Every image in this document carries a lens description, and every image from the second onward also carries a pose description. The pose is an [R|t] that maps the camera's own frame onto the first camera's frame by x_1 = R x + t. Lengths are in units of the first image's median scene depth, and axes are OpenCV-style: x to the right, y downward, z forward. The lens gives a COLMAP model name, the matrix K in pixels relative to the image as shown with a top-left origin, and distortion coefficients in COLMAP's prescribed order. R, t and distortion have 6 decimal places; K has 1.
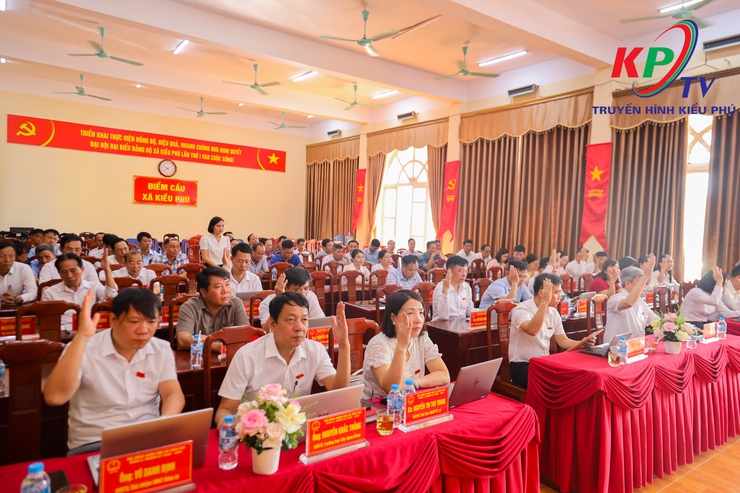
lens RADIAL K [[508.3, 0, 370.0], [0, 508.3, 246.5], [0, 0, 1]] dist [0.008370, 0.004798]
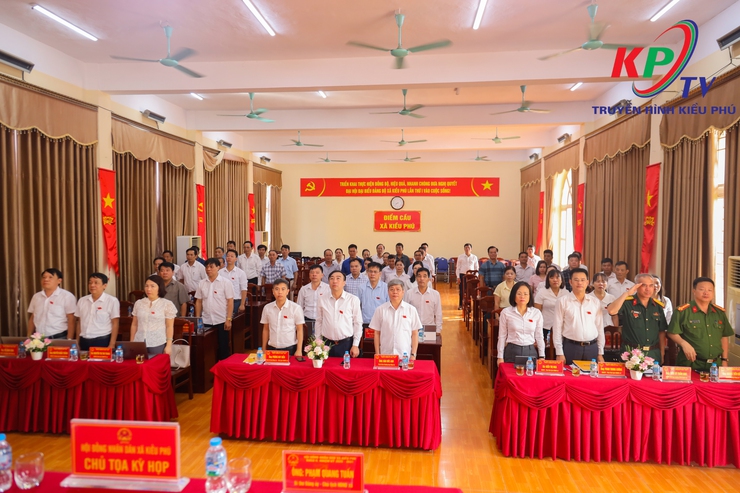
lens RADIAL K [[508.3, 0, 370.0], [0, 508.3, 246.5], [0, 0, 1]] dist [0.008370, 0.004798]
pose [[0.726882, -0.004621, -0.686747, 0.442444], [-0.001675, 0.999962, -0.008501, -0.032269], [0.686761, 0.007329, 0.726847, 0.013688]]
